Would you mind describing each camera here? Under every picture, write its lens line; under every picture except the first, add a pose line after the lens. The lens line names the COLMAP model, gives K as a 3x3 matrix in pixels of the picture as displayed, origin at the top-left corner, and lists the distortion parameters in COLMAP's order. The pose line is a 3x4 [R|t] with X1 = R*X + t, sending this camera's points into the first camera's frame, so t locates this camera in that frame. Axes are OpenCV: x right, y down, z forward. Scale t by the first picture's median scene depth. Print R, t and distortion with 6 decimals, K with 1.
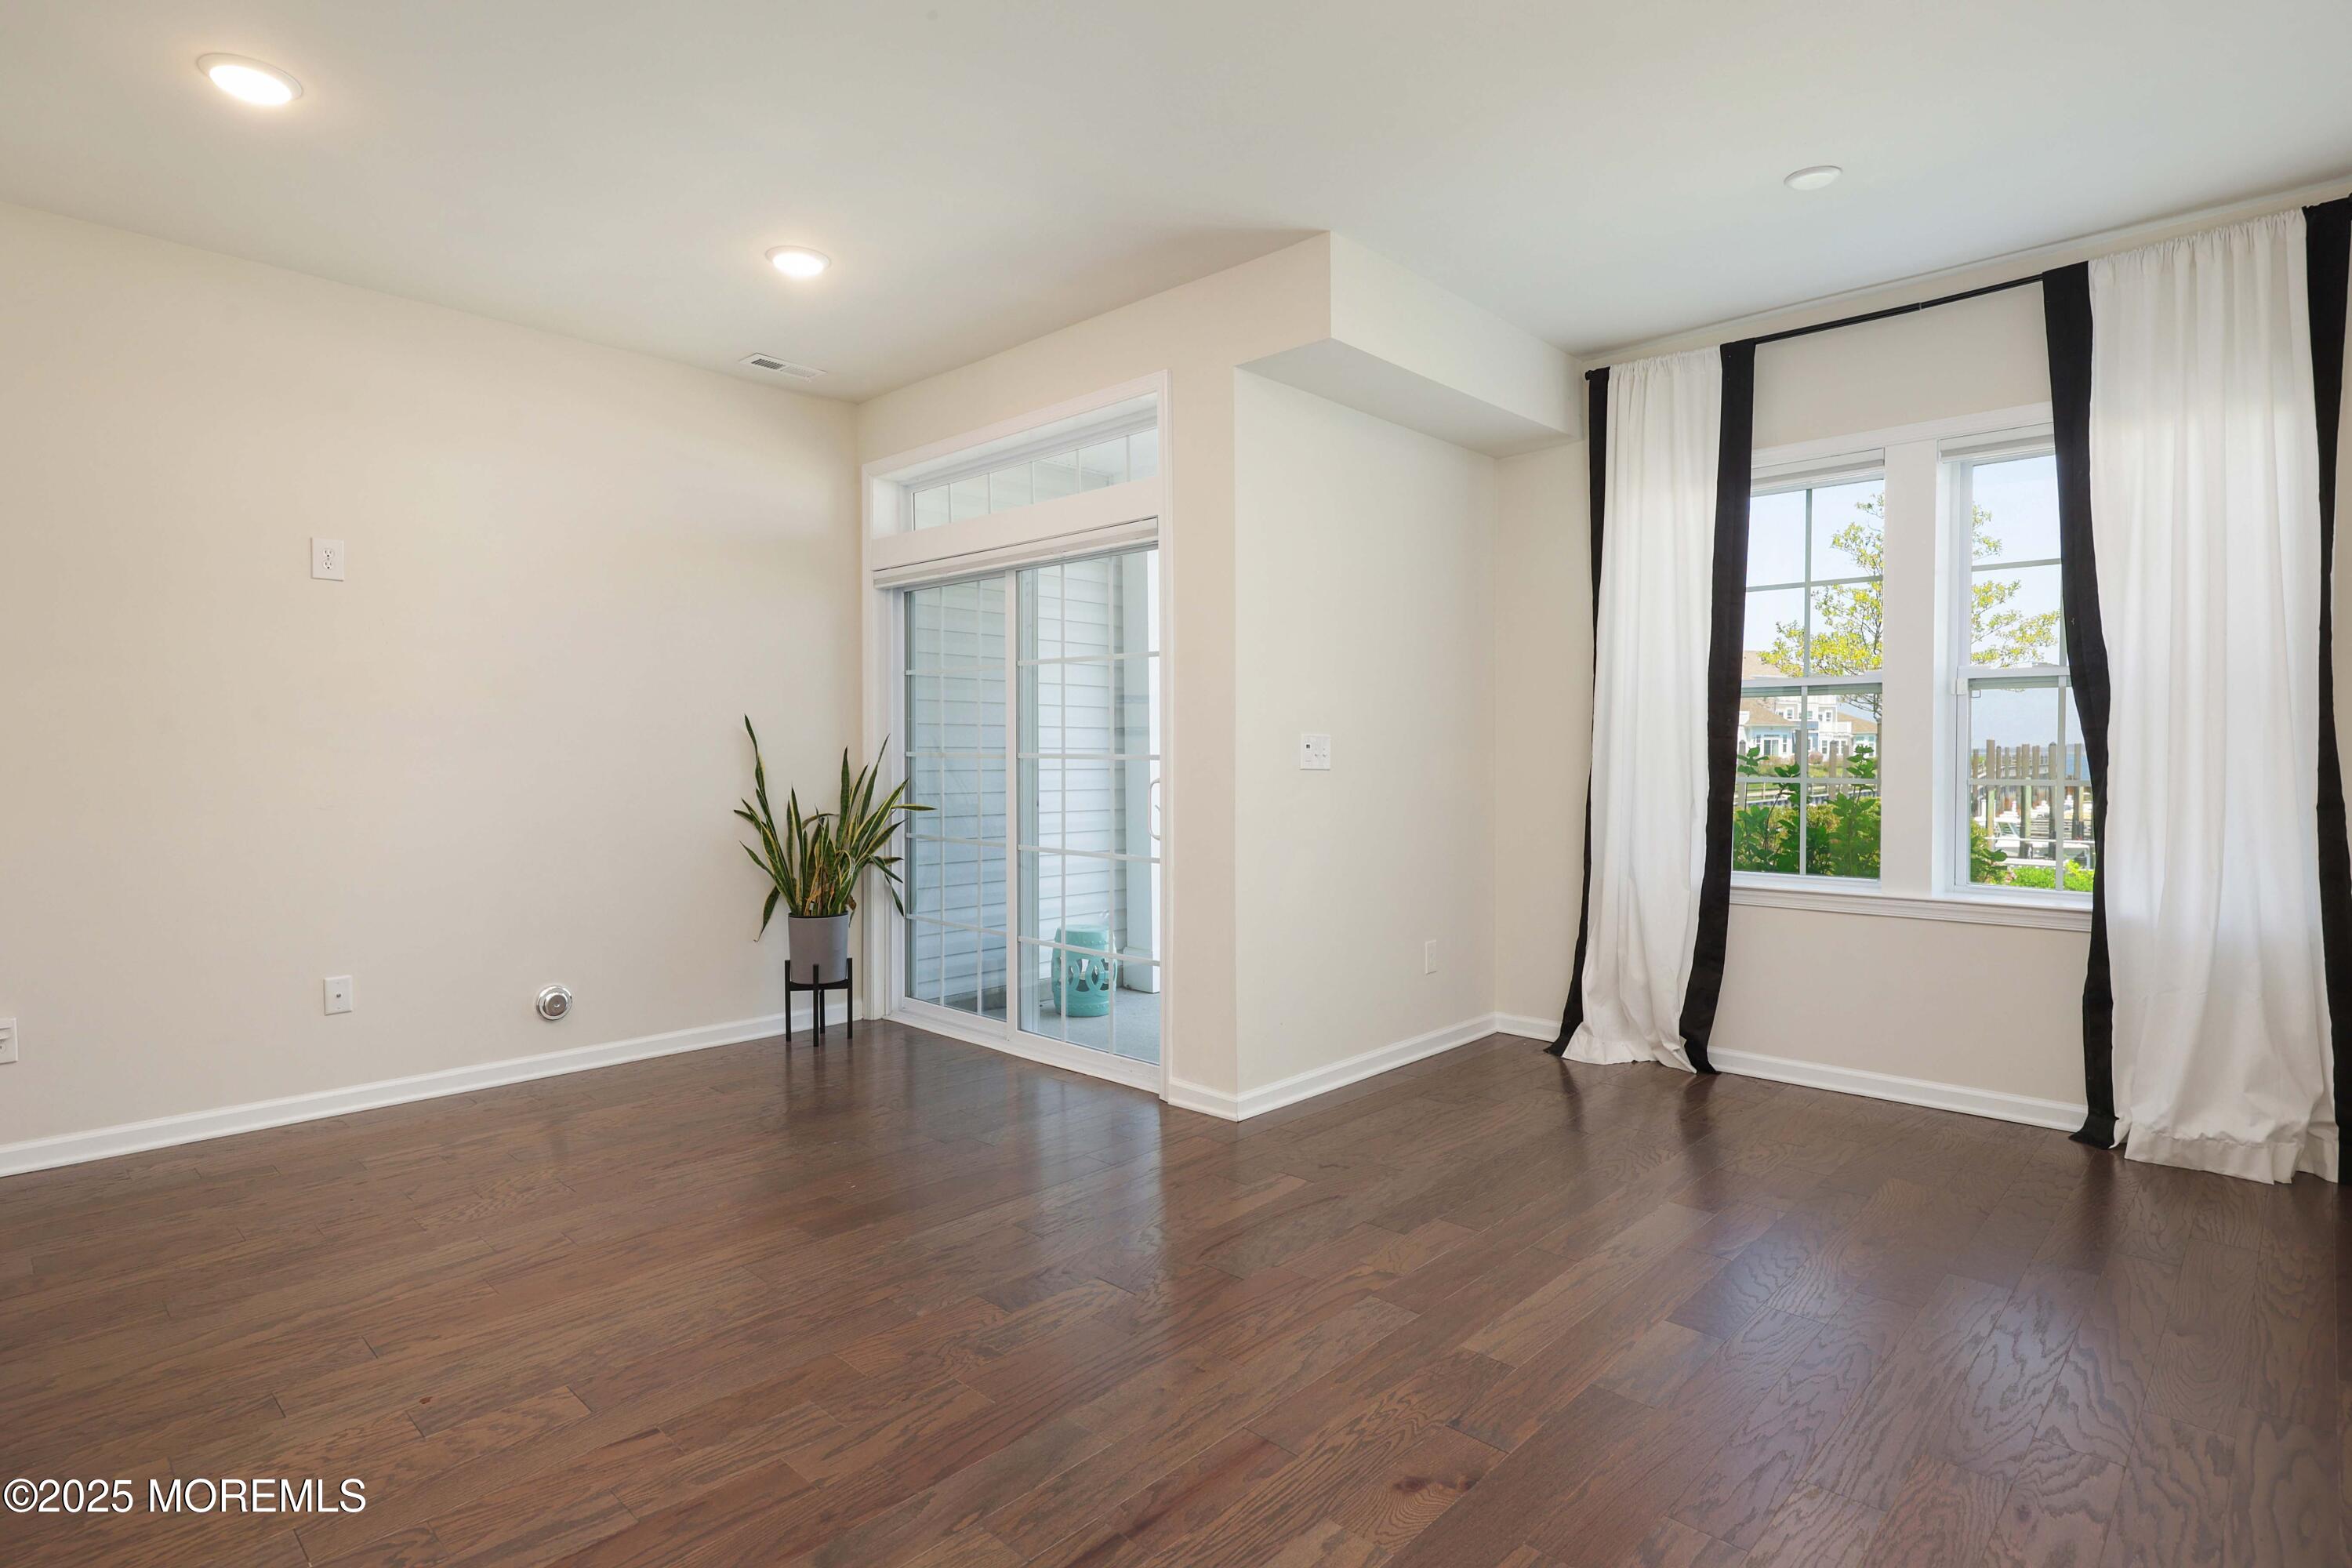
lens RADIAL K [[1210.2, 0, 1173.0], [0, 1210.2, 768.6], [0, 0, 1]] dist [-0.001466, -0.000326]
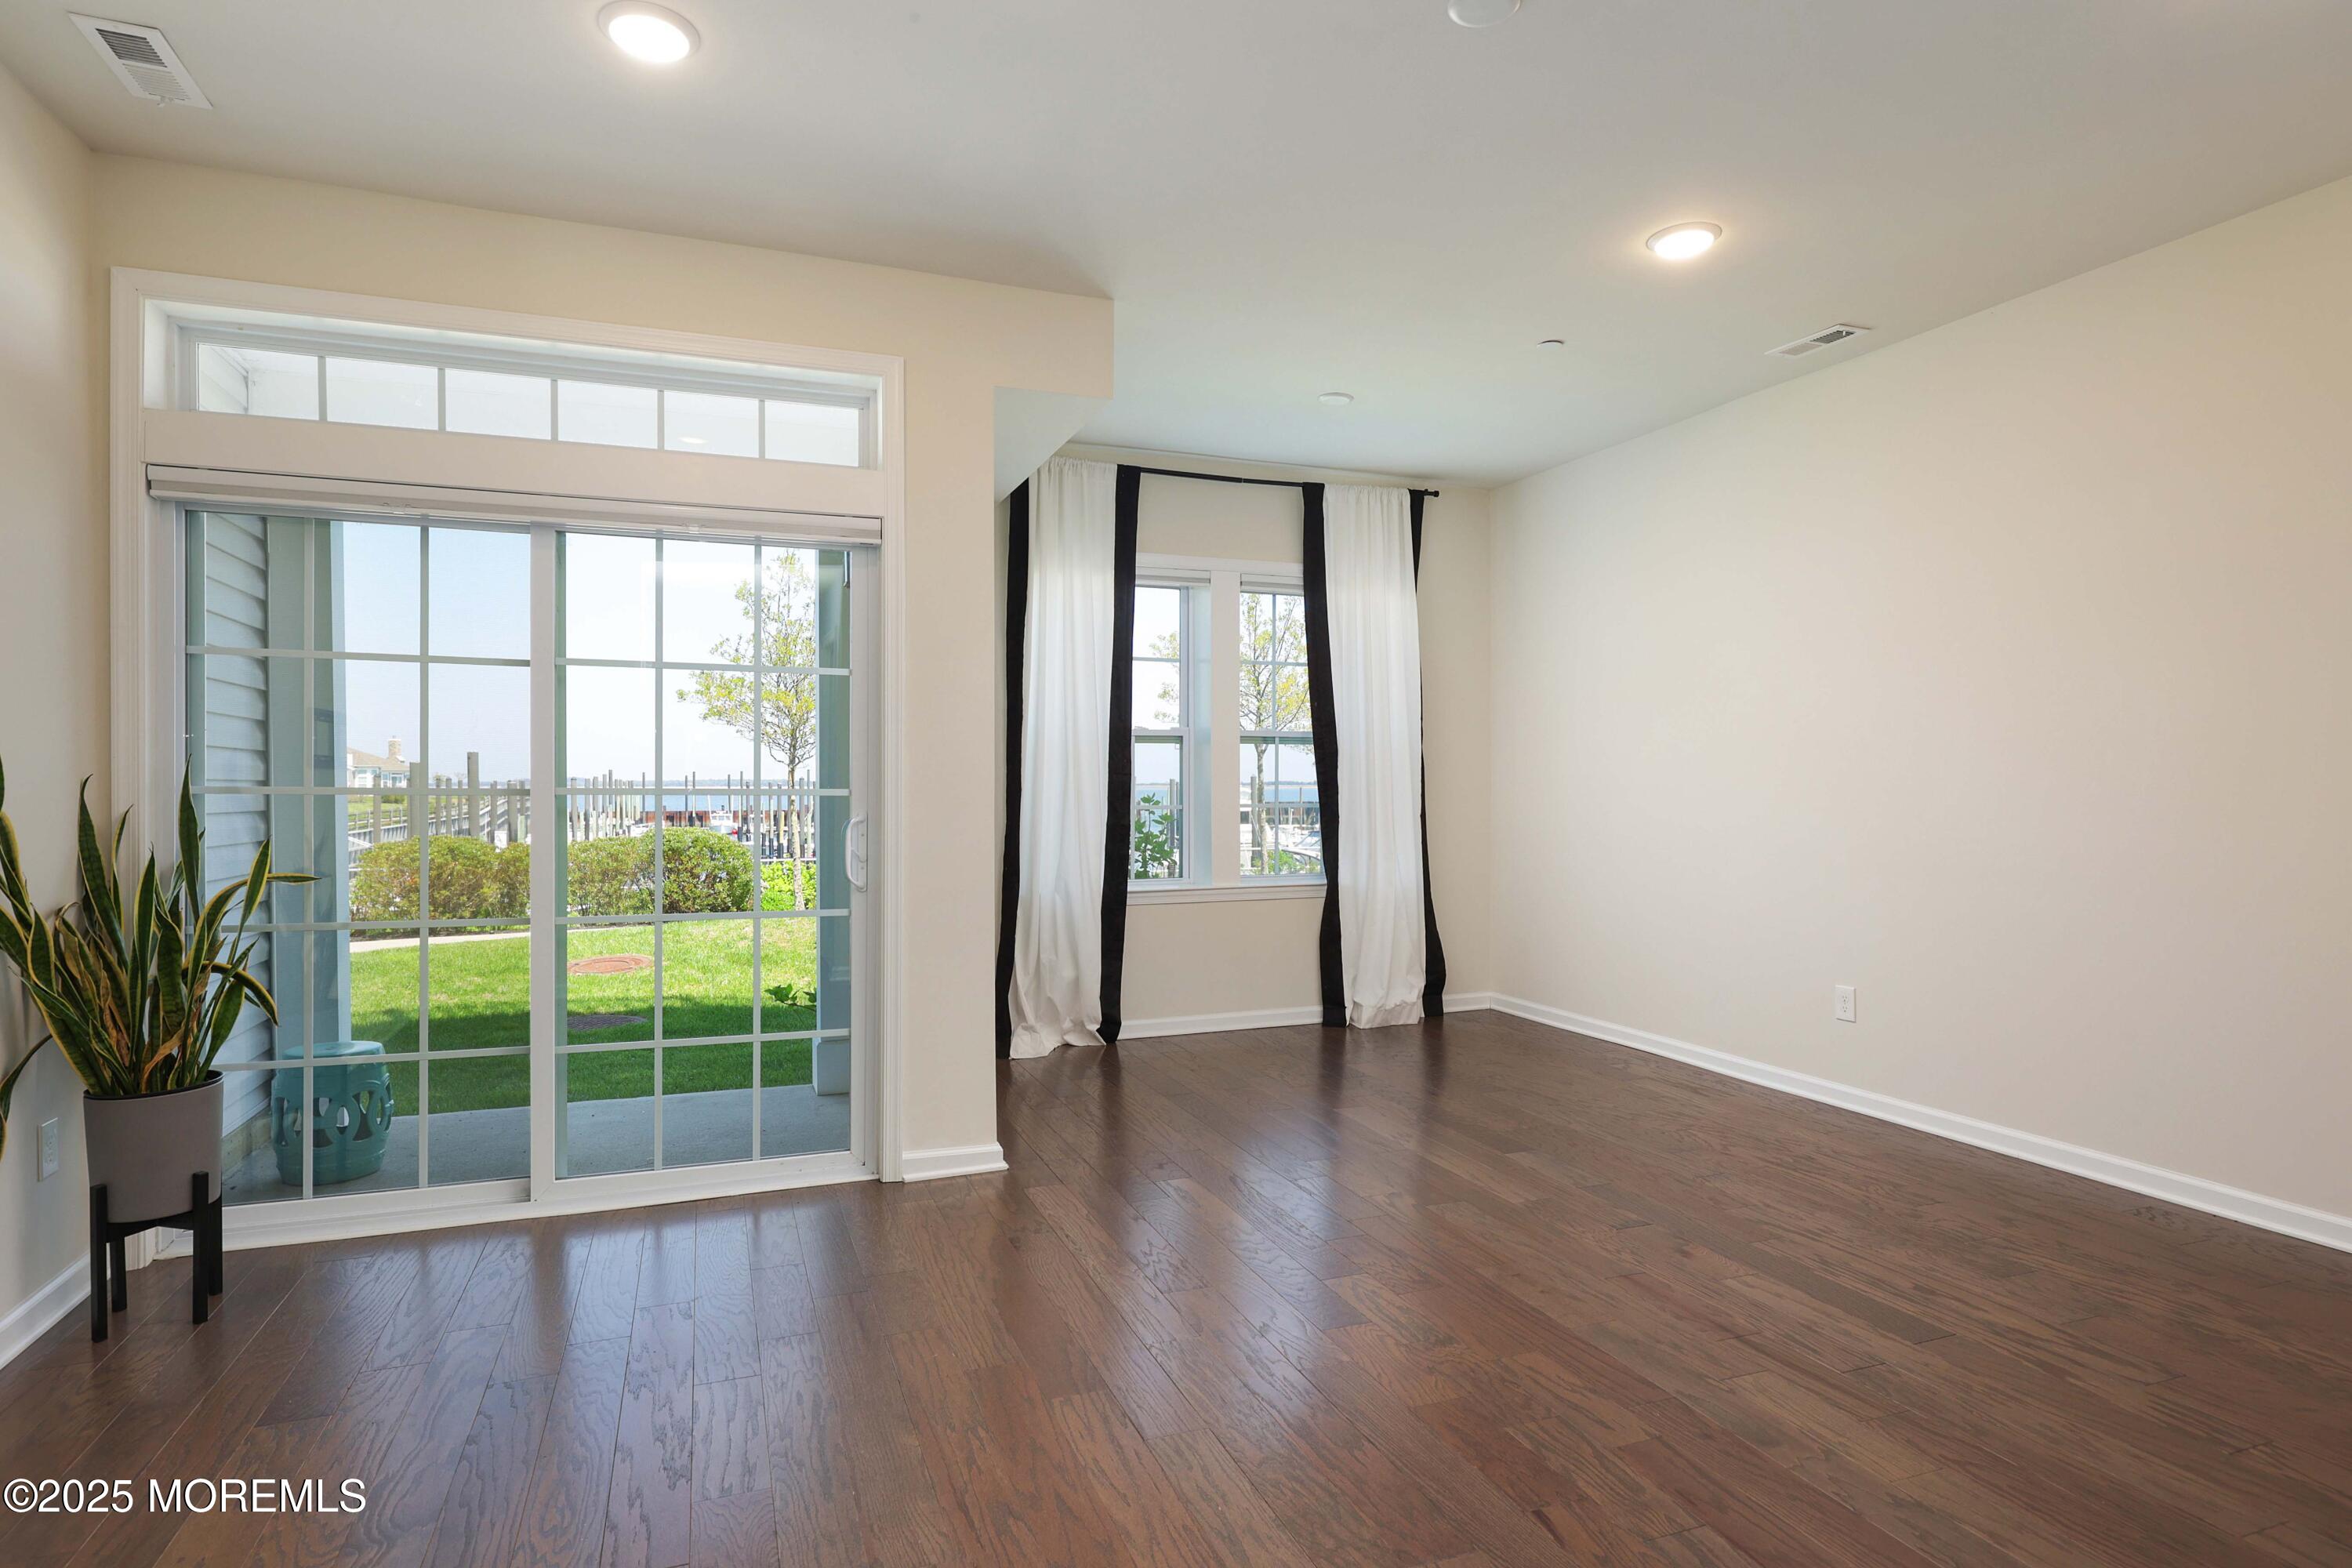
lens RADIAL K [[1210.8, 0, 1176.0], [0, 1210.8, 784.0], [0, 0, 1]] dist [-0.003707, -0.000120]
pose [[0.433060, 0.001197, 0.901364, -0.762926], [0.014084, 0.999868, -0.008095, -0.005016], [-0.901255, 0.016200, 0.432986, 0.461412]]
